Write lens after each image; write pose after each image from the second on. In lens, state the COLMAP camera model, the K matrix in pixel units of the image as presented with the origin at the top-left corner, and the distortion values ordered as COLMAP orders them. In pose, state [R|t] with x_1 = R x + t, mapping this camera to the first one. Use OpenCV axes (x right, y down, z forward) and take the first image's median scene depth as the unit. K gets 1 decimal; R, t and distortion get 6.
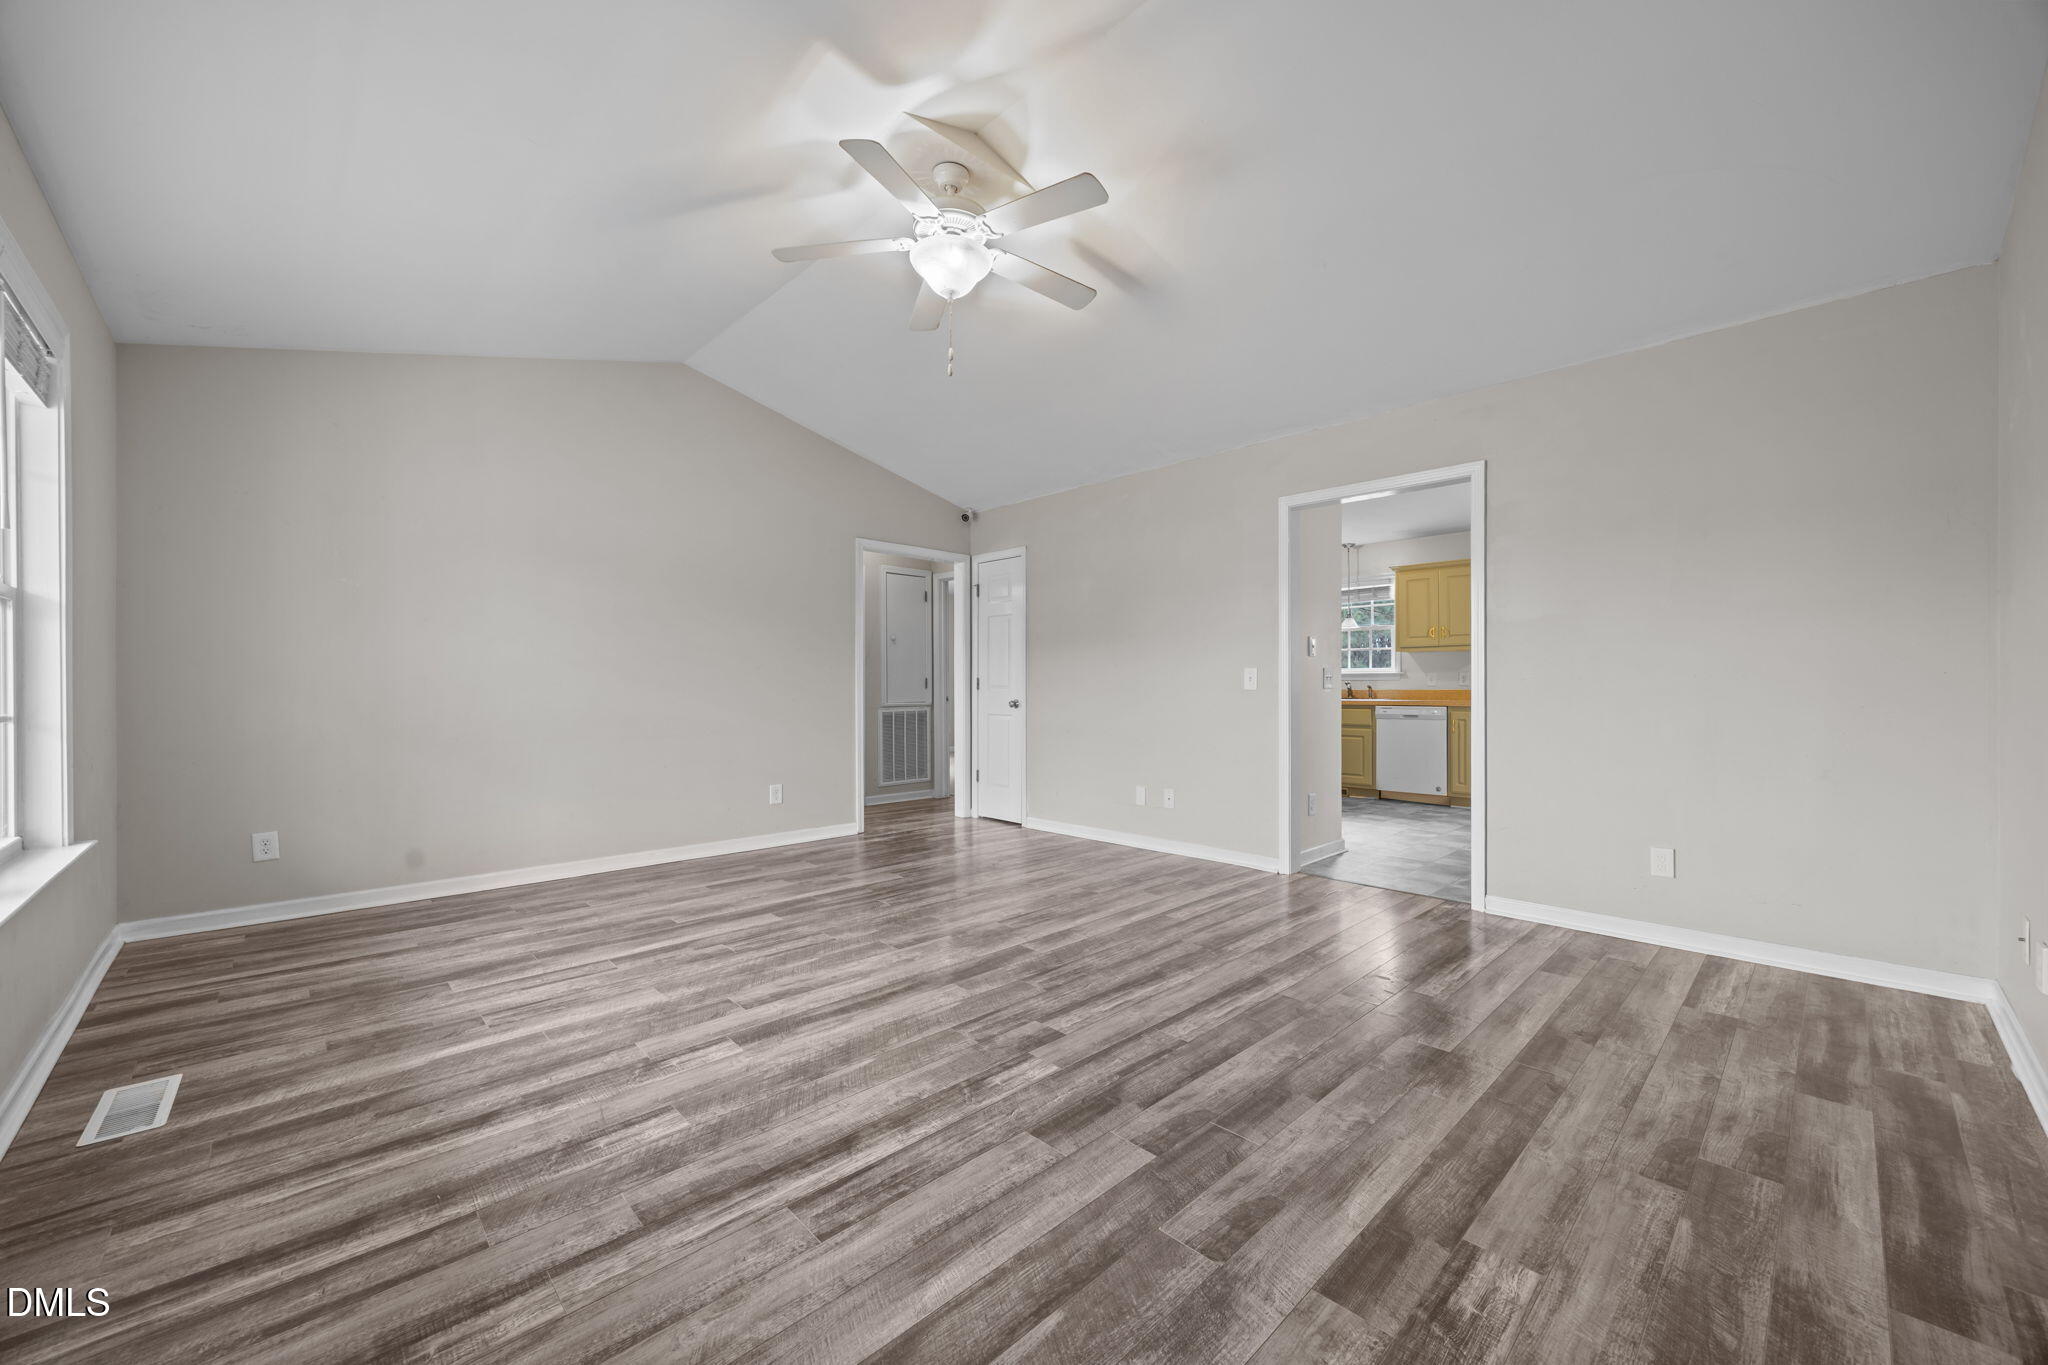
lens RADIAL K [[785.0, 0, 1035.6], [0, 785.0, 676.2], [0, 0, 1]] dist [-0.001338, -0.000181]
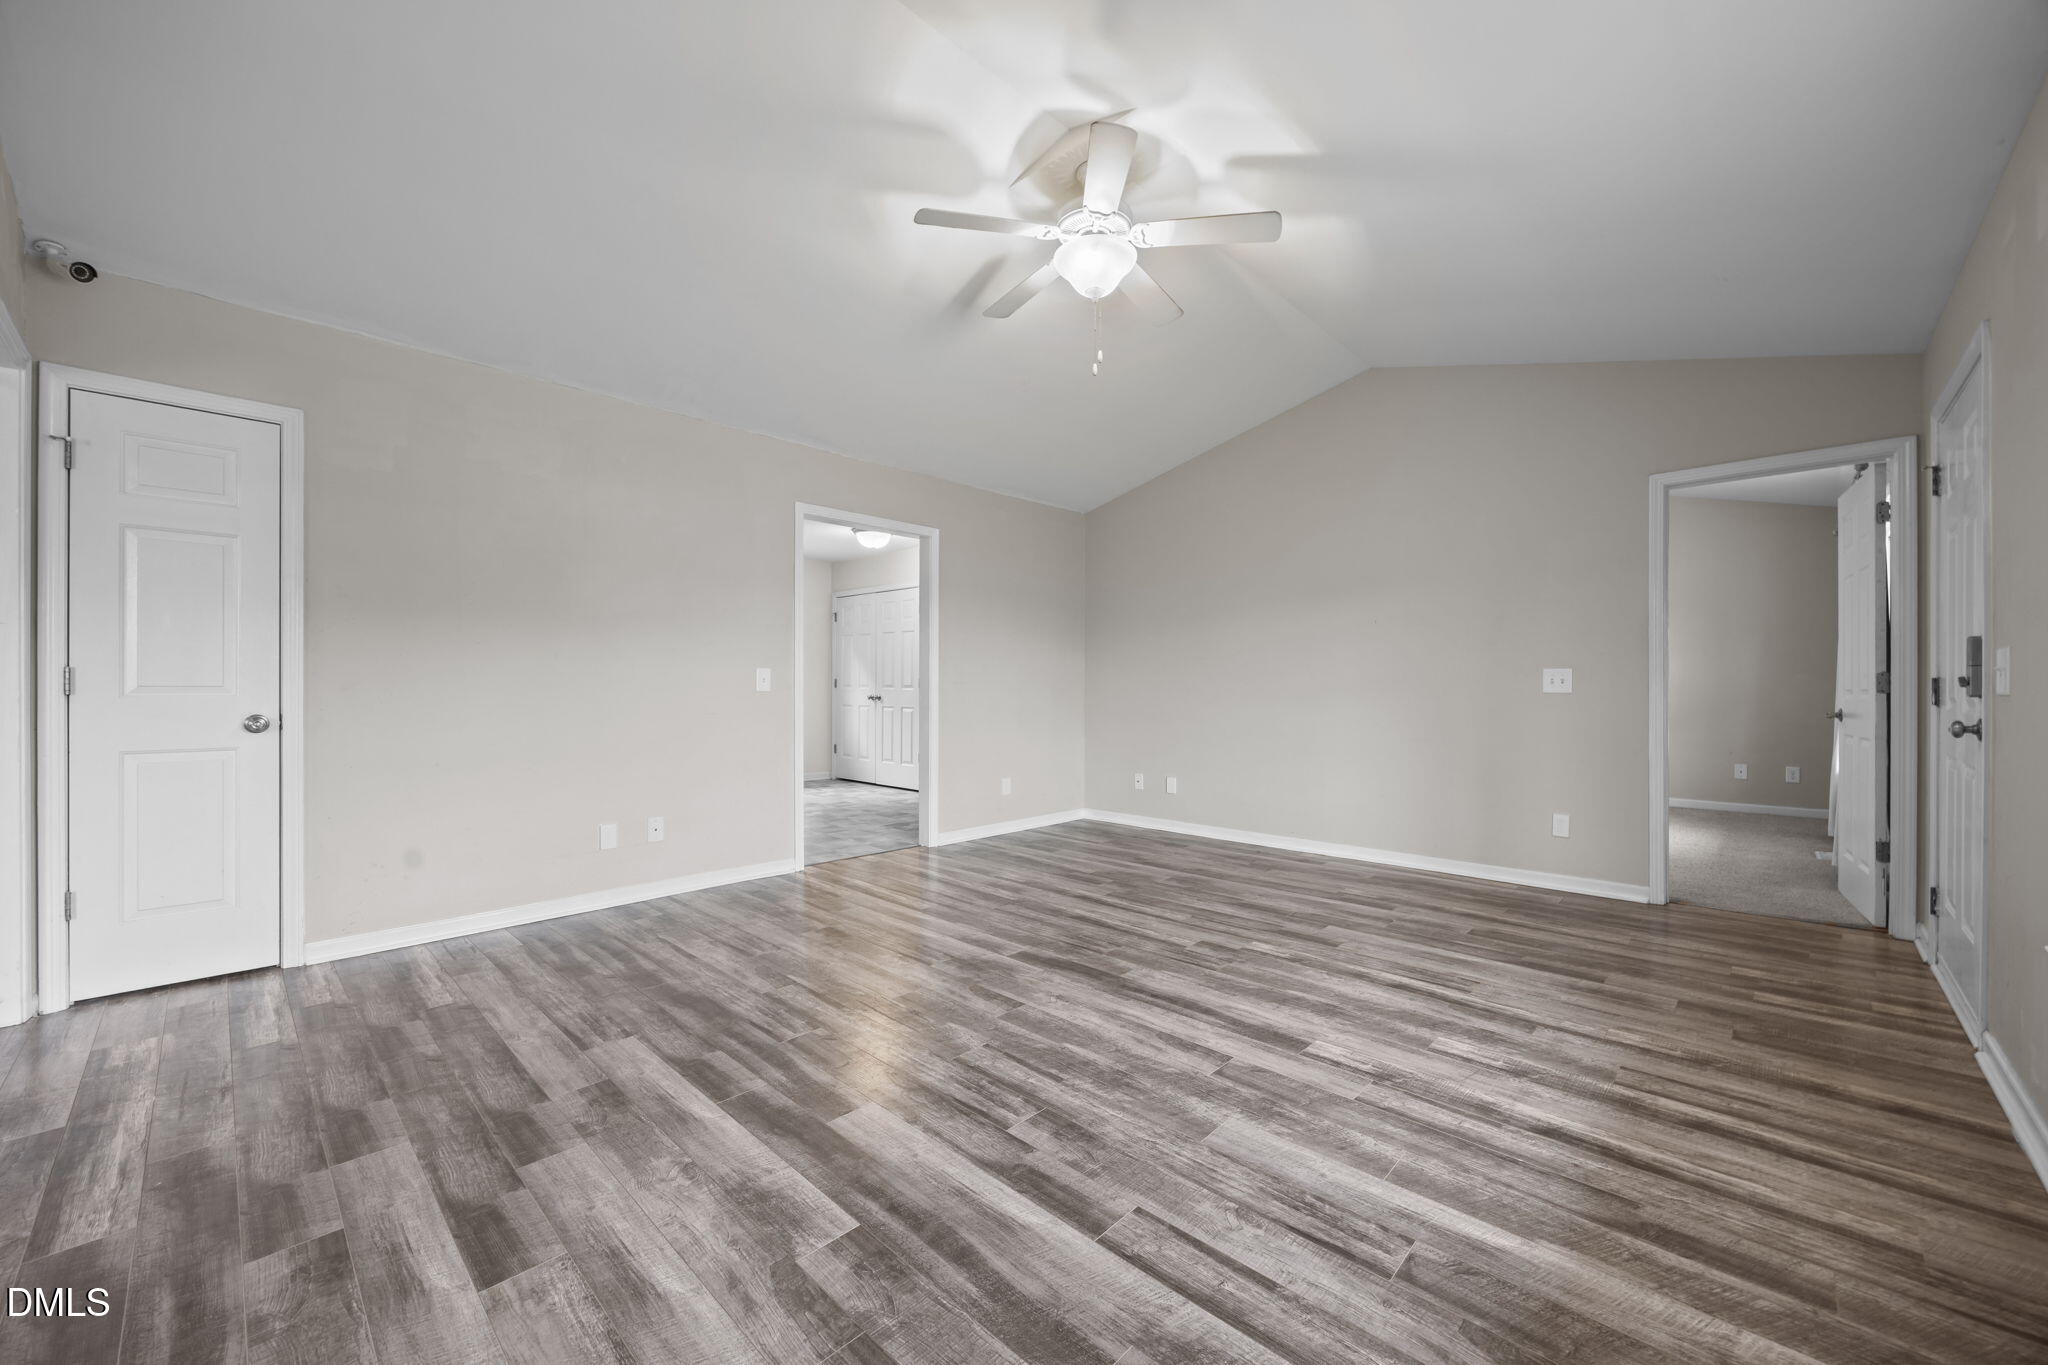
lens RADIAL K [[785.0, 0, 1035.6], [0, 785.0, 676.2], [0, 0, 1]] dist [-0.001338, -0.000181]
pose [[-0.043554, 0.014696, 0.998943, -1.417829], [-0.012271, 0.999808, -0.015244, 0.016656], [-0.998976, -0.012922, -0.043365, 1.442716]]
